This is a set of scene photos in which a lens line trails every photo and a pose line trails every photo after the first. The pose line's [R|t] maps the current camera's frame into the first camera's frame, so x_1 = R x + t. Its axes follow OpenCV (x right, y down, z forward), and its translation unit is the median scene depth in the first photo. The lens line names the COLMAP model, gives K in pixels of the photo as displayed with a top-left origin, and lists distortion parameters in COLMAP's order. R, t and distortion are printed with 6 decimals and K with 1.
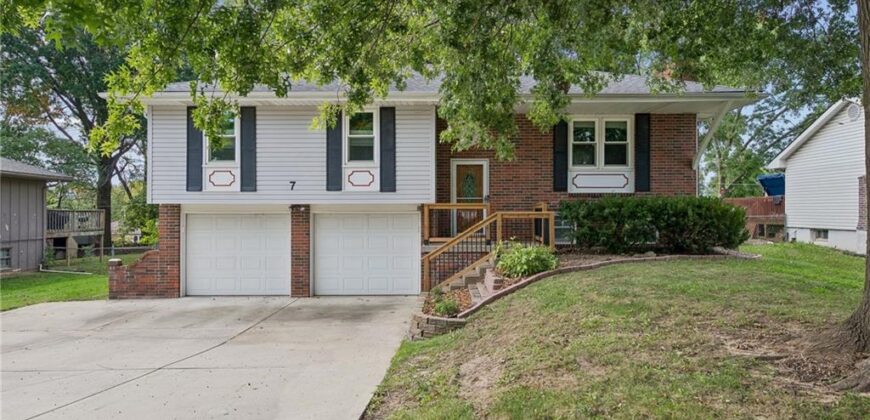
lens RADIAL K [[452.4, 0, 433.2], [0, 452.4, 209.0], [0, 0, 1]] dist [0.020273, -0.000173]
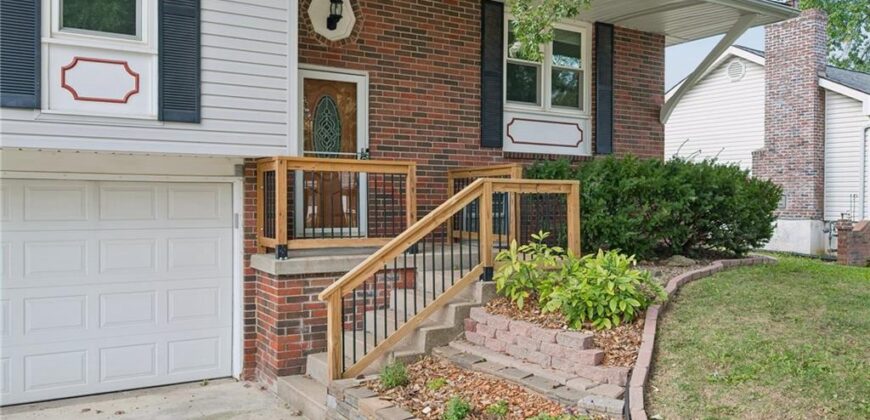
lens RADIAL K [[690.7, 0, 431.2], [0, 690.7, 206.8], [0, 0, 1]] dist [-0.011489, -0.000782]
pose [[0.847163, 0.004338, 0.531316, -0.218013], [-0.012055, 0.999866, 0.011058, 0.023194], [-0.531197, -0.015773, 0.847102, 0.373619]]
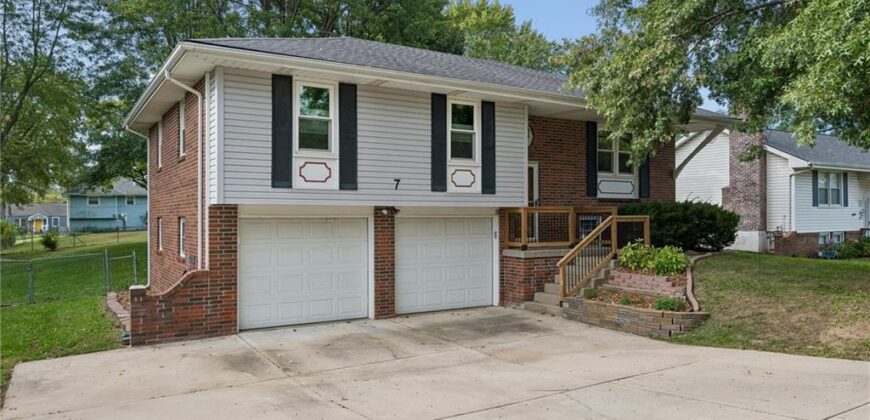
lens RADIAL K [[610.1, 0, 437.3], [0, 610.1, 210.1], [0, 0, 1]] dist [-0.001680, -0.000114]
pose [[0.843586, 0.006266, 0.536958, -0.810098], [-0.004999, 0.999980, -0.003817, 0.000049], [-0.536971, 0.000536, 0.843600, 0.012007]]
